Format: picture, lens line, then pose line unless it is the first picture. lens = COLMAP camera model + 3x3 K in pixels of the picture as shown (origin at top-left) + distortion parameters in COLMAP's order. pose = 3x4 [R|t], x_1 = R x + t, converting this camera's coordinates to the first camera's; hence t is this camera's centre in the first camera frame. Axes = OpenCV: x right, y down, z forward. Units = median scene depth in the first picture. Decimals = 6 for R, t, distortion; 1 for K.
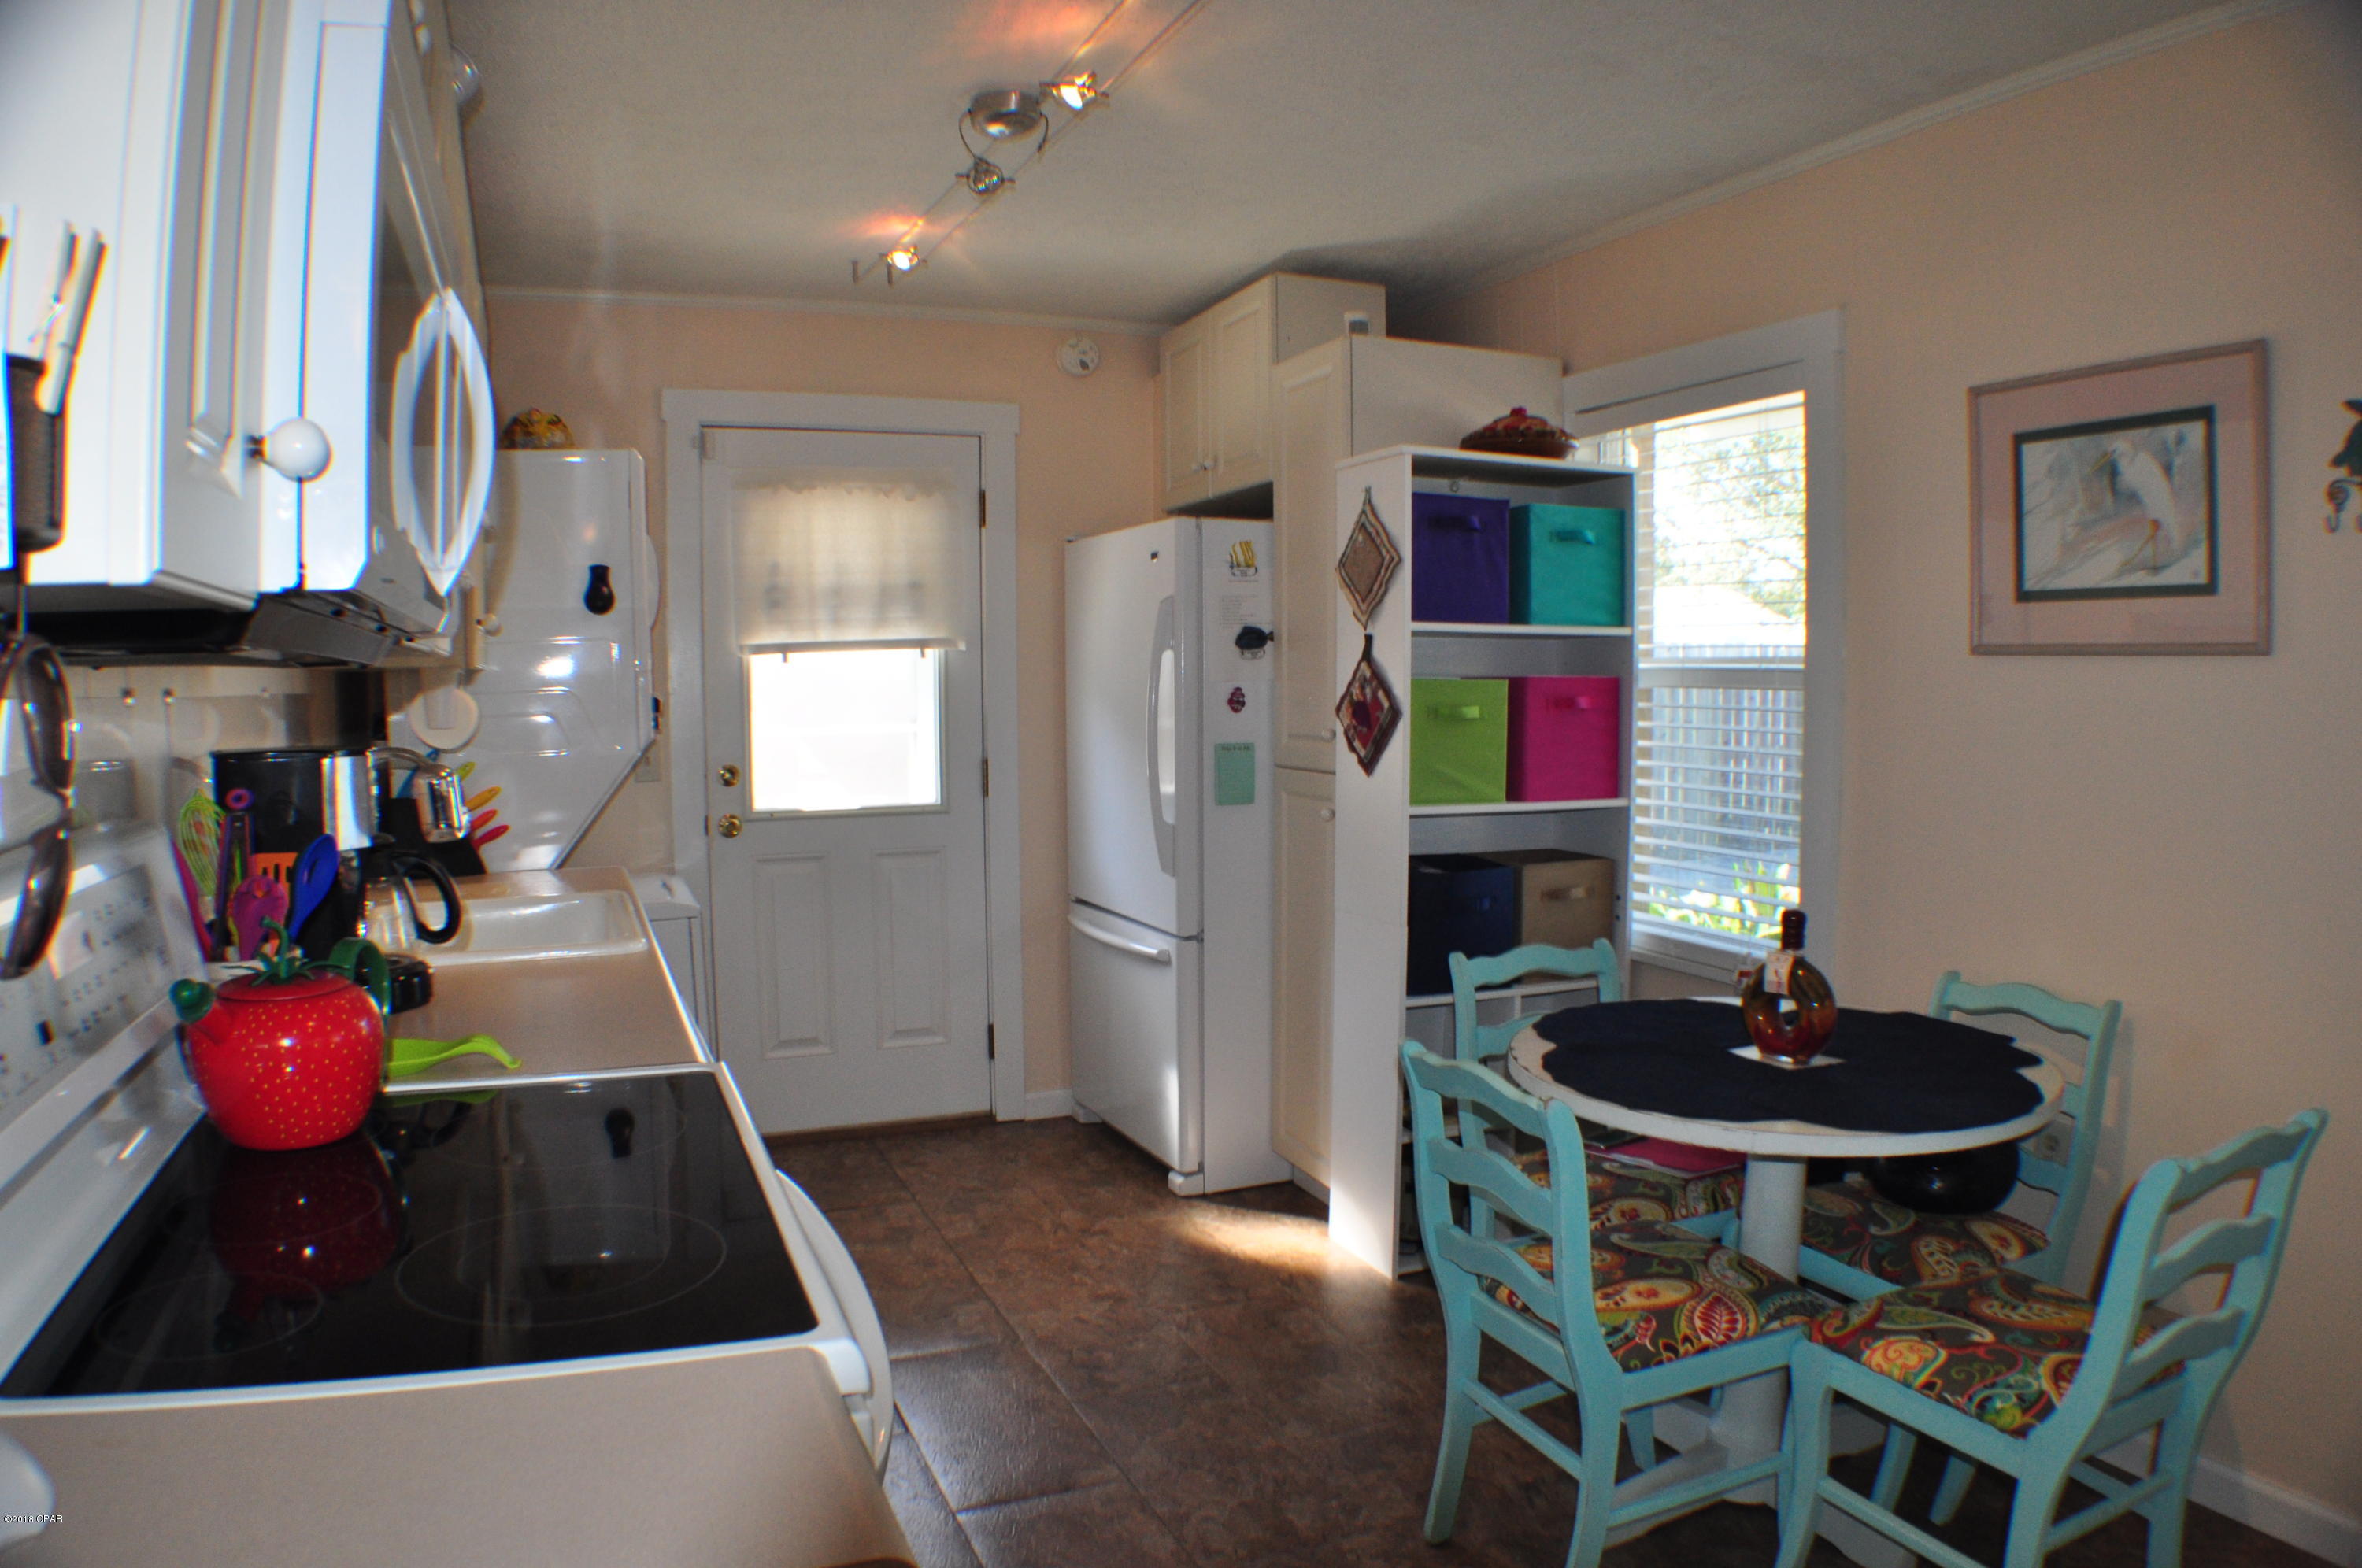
lens RADIAL K [[1530.0, 0, 1174.1], [0, 1530.0, 819.9], [0, 0, 1]] dist [-0.206515, 0.037167]
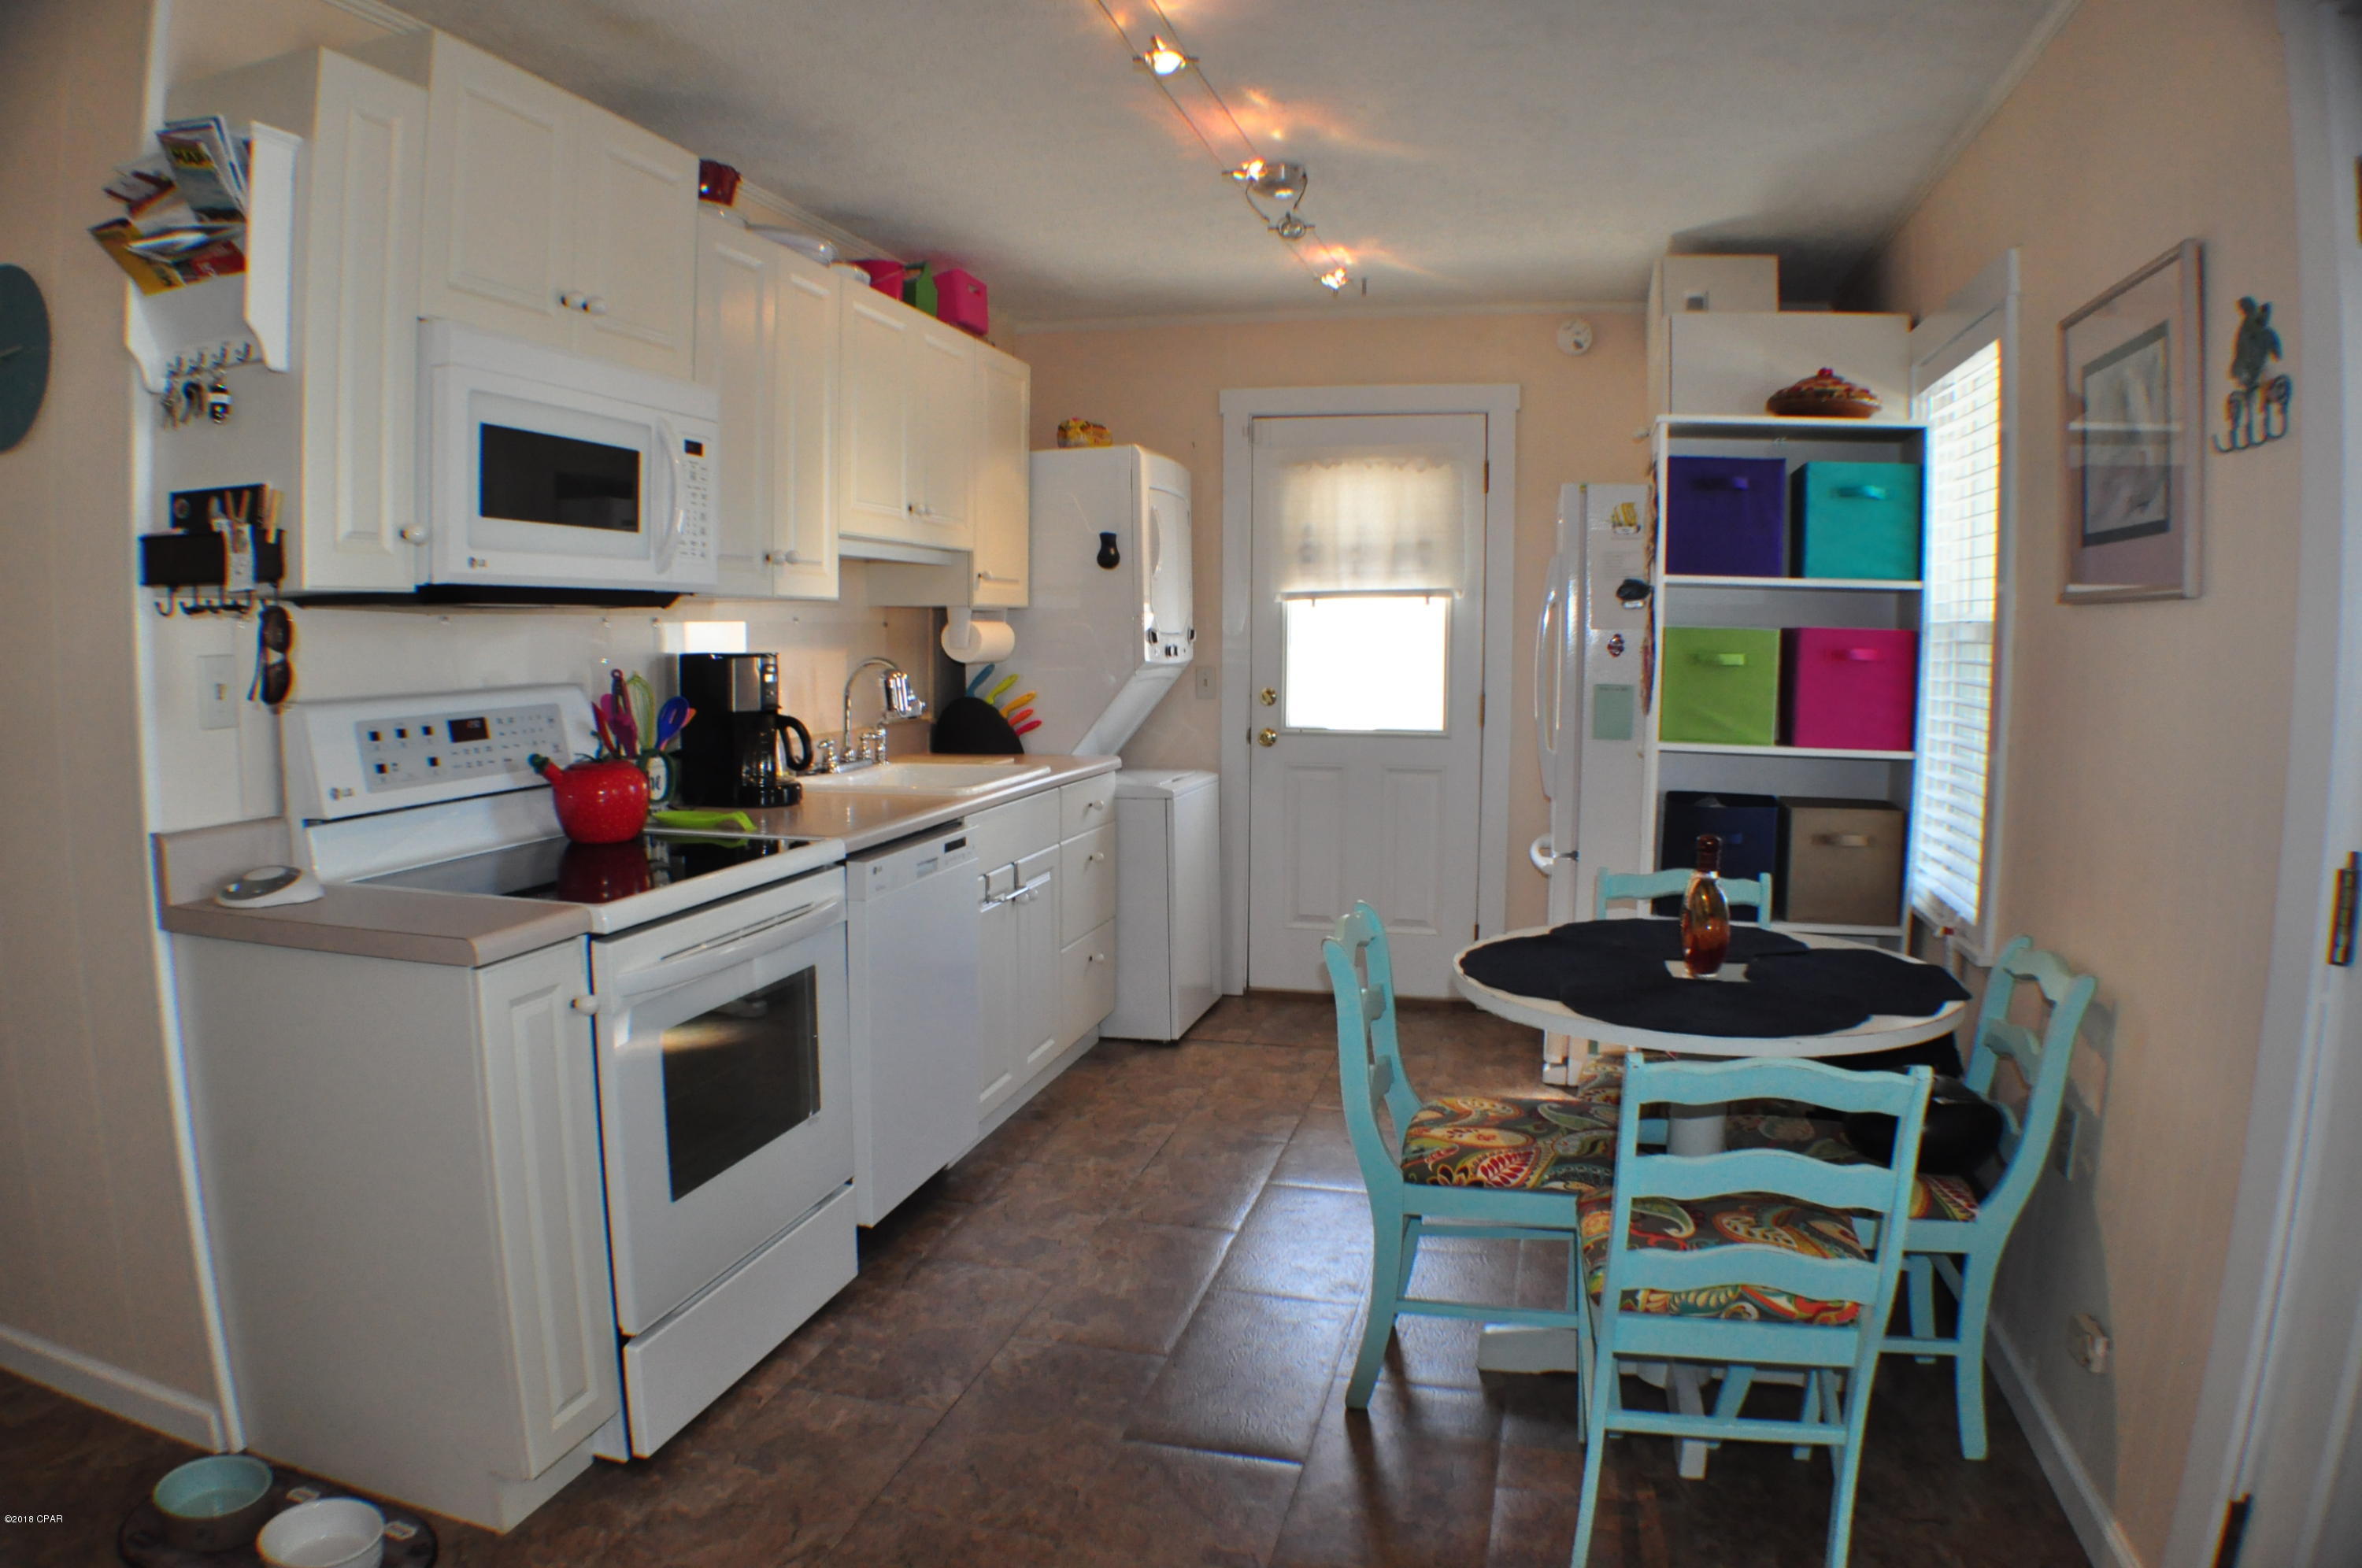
lens RADIAL K [[1530.0, 0, 1174.1], [0, 1530.0, 819.9], [0, 0, 1]] dist [-0.206515, 0.037167]
pose [[0.793545, 0.083966, -0.602690, 0.501253], [-0.063855, 0.996456, 0.054750, 0.009608], [0.605152, -0.004962, 0.796095, -0.072066]]
